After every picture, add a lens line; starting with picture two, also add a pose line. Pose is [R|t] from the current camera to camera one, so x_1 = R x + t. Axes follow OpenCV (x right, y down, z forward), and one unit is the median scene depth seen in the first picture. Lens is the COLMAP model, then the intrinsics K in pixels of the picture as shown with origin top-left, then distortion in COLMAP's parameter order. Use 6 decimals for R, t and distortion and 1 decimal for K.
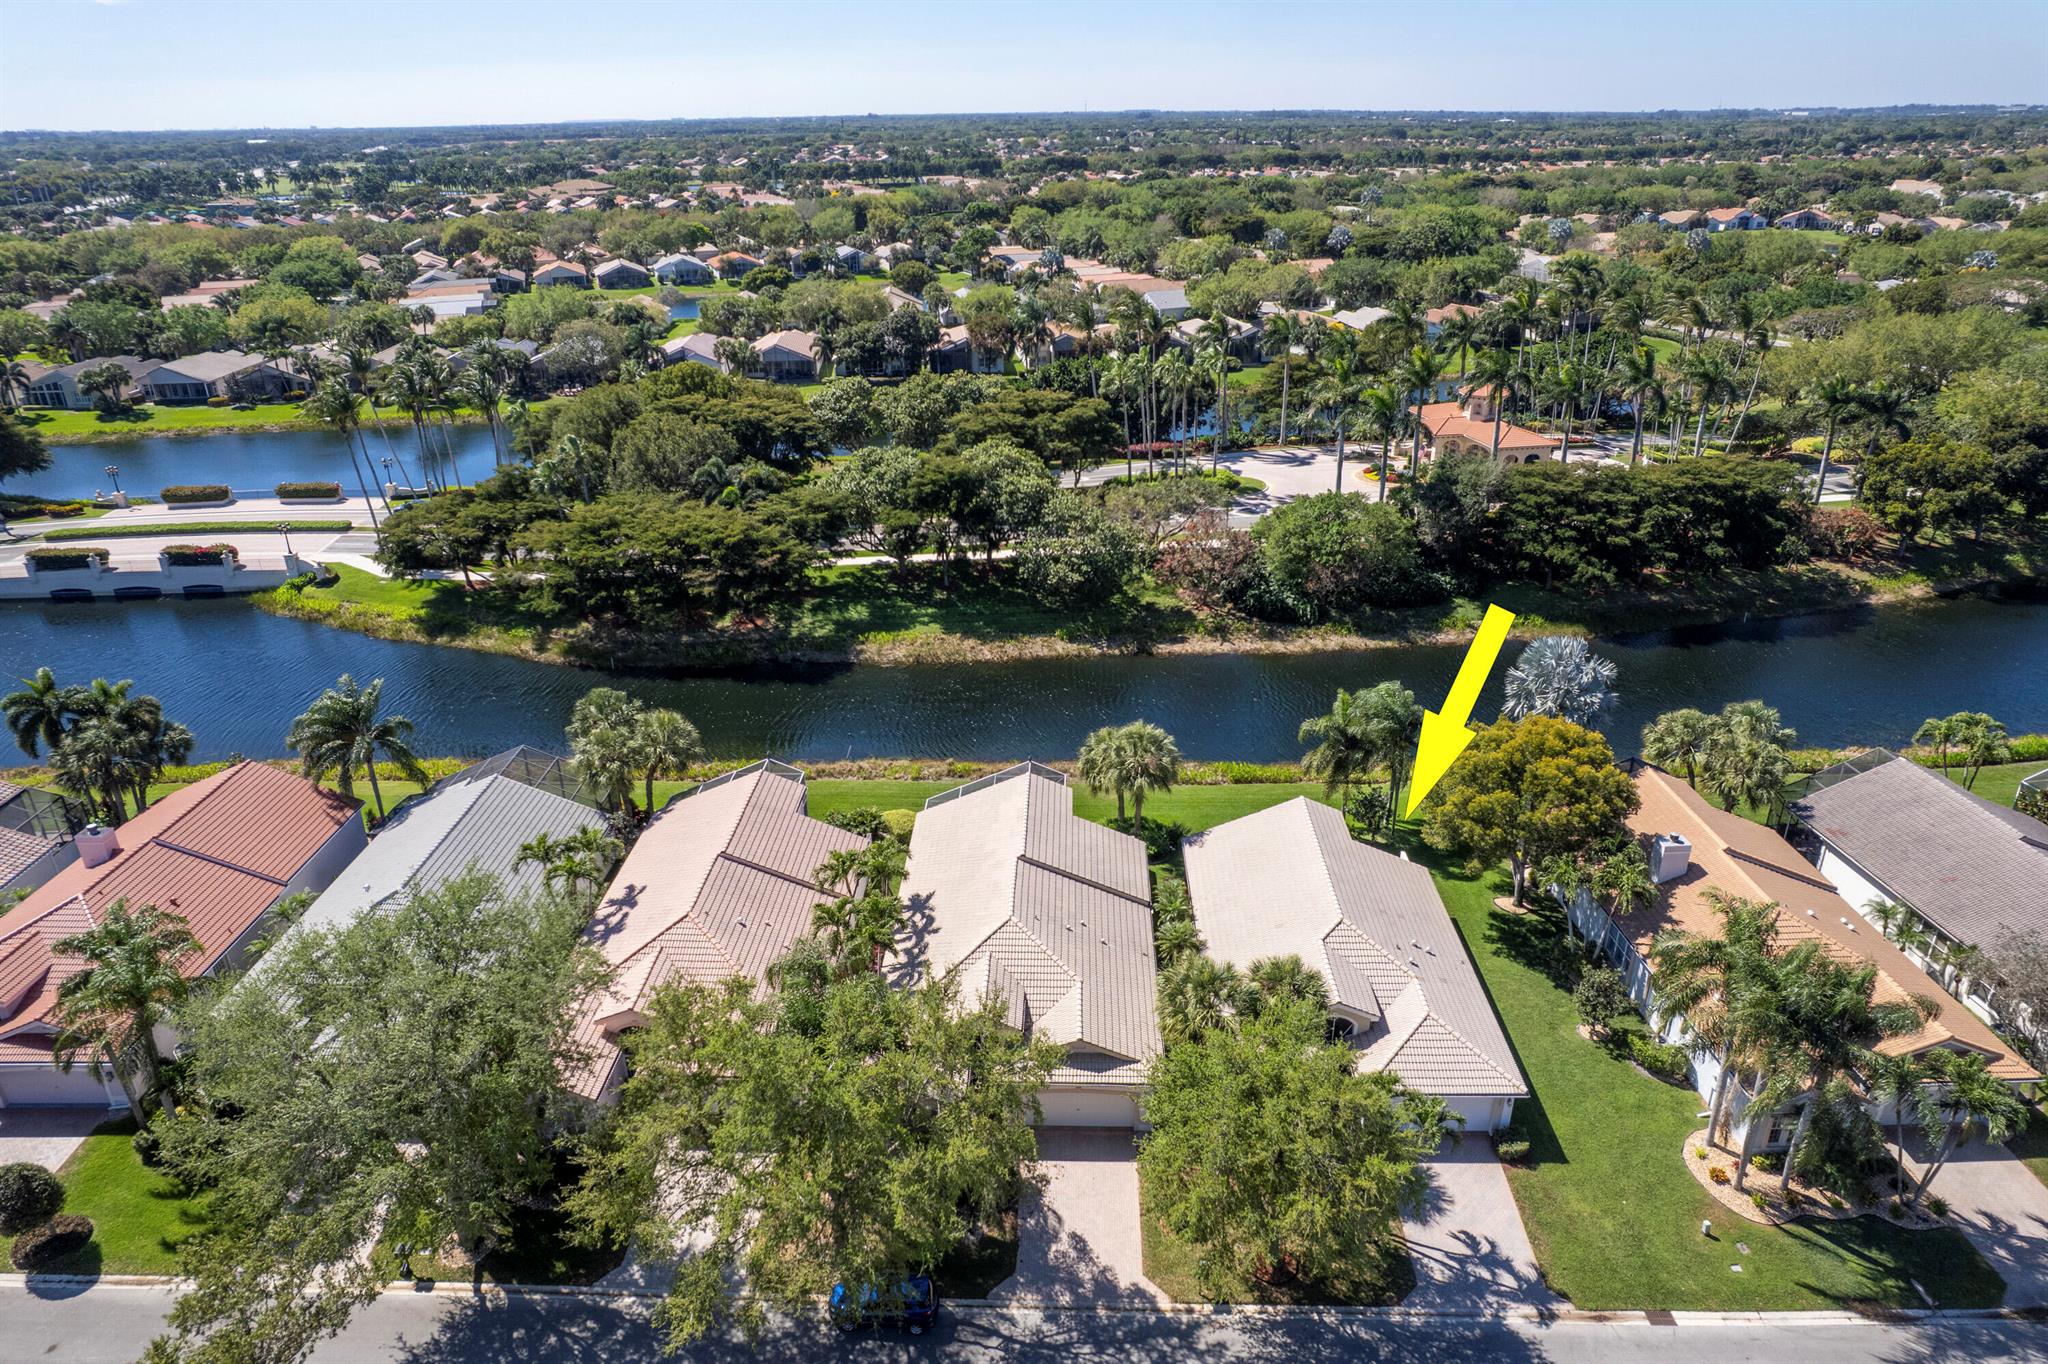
lens RADIAL K [[1289.9, 0, 993.3], [0, 1289.9, 661.8], [0, 0, 1]] dist [-0.072670, 0.001391]
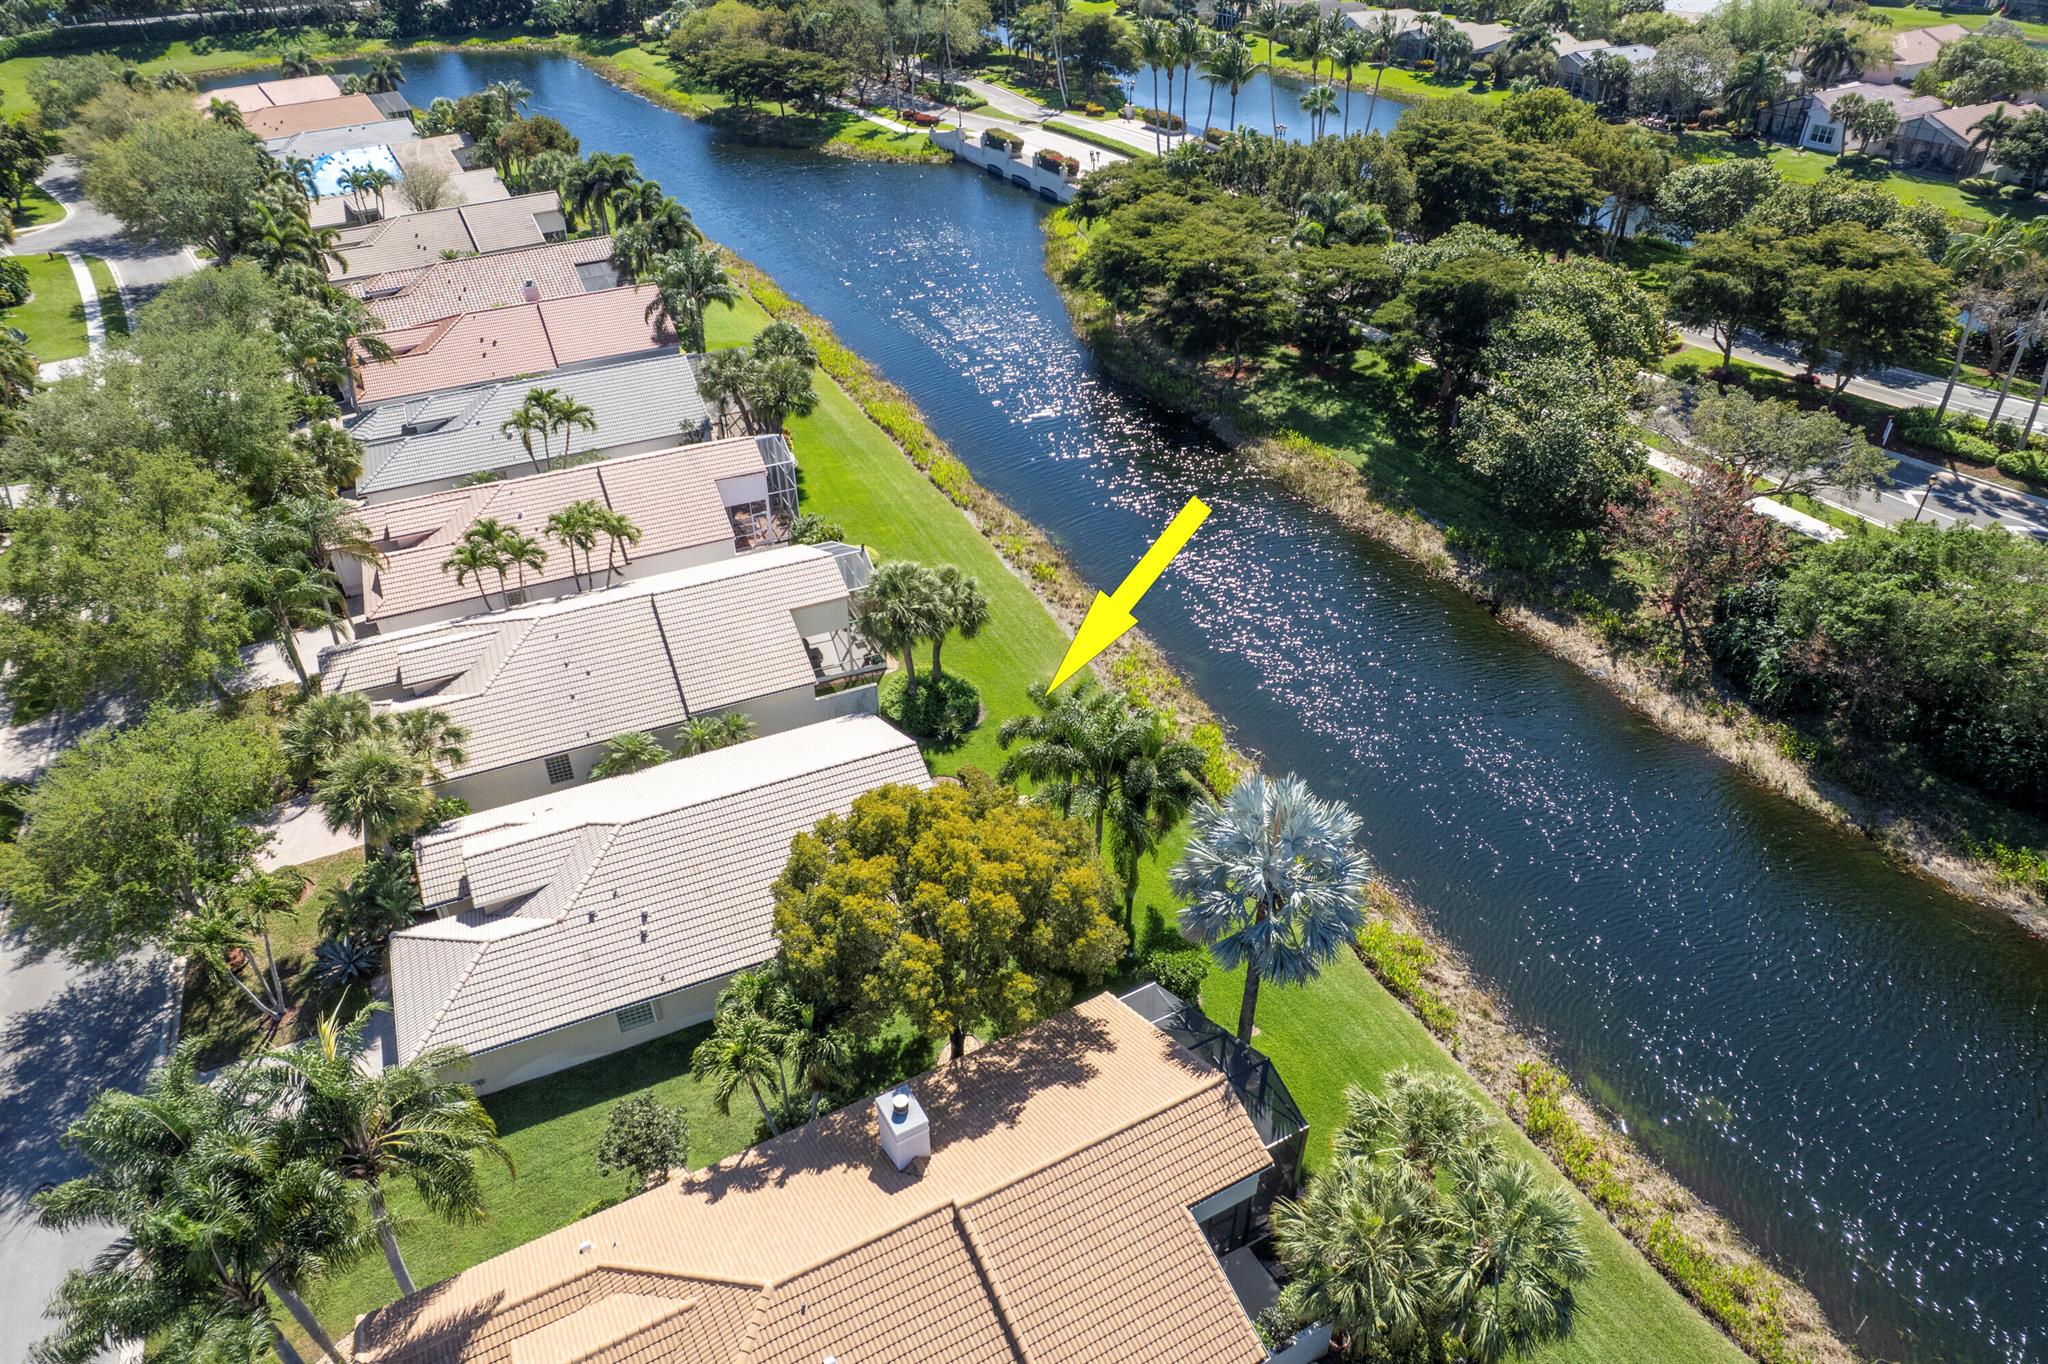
lens RADIAL K [[1305.9, 0, 1024.0], [0, 1305.9, 682.0], [0, 0, 1]] dist [-0.081170, 0.046114]
pose [[0.465458, 0.517516, -0.718002, 0.504864], [-0.350215, 0.852719, 0.387582, -0.148287], [0.812833, 0.071052, 0.578147, 0.403928]]
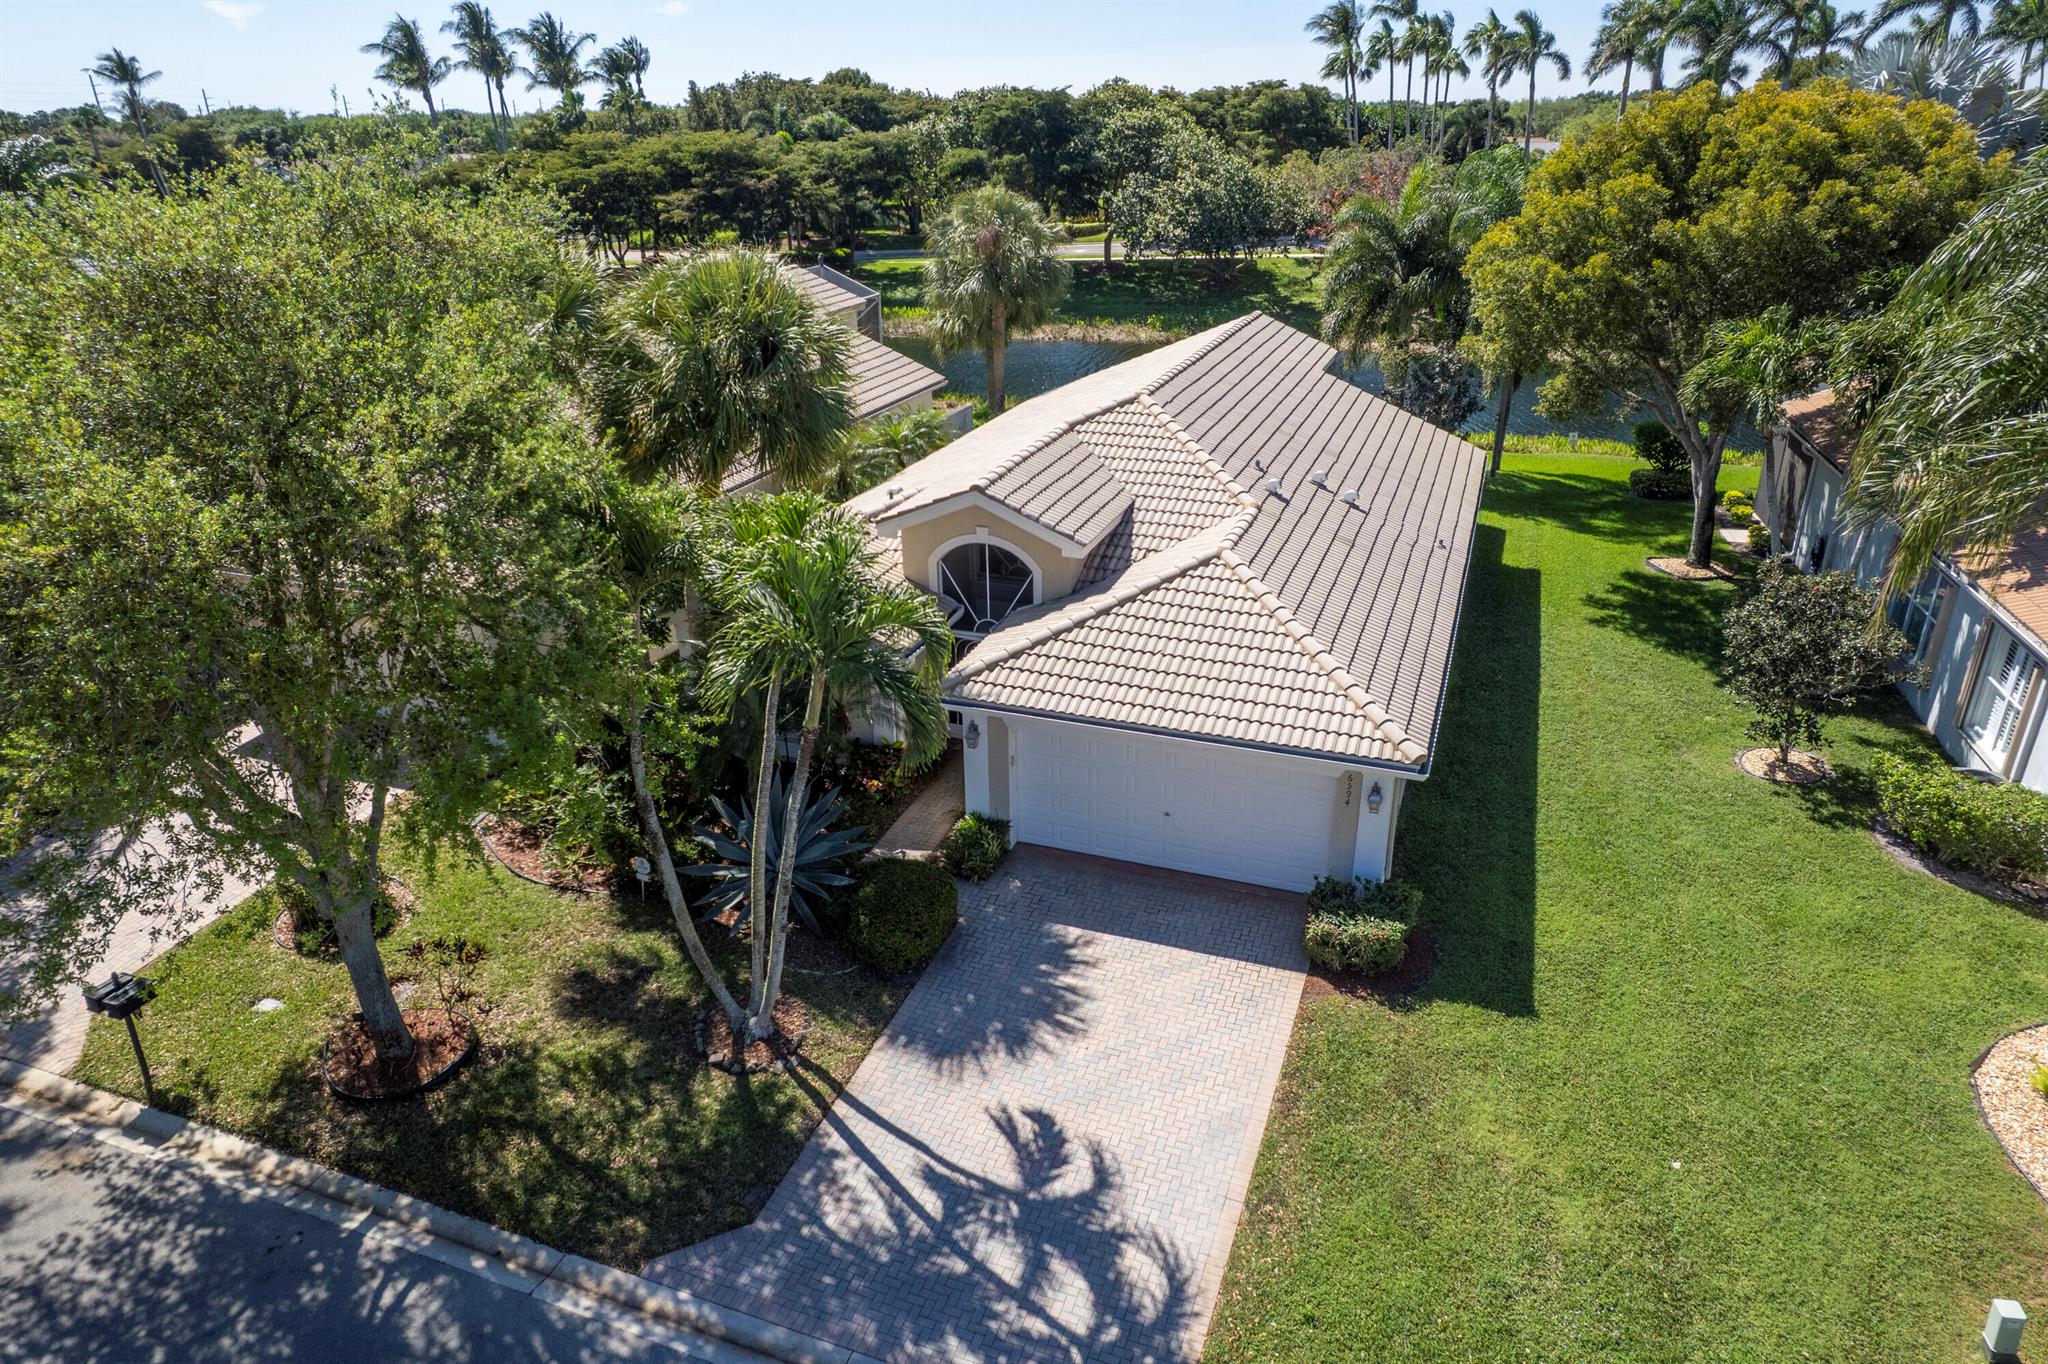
lens RADIAL K [[1297.9, 0, 1024.0], [0, 1297.9, 682.0], [0, 0, 1]] dist [-0.083951, 0.070902]
pose [[0.954165, 0.132587, -0.268311, 0.198552], [-0.127909, 0.991171, 0.034923, 0.155786], [0.270572, 0.000997, 0.962699, 0.322959]]
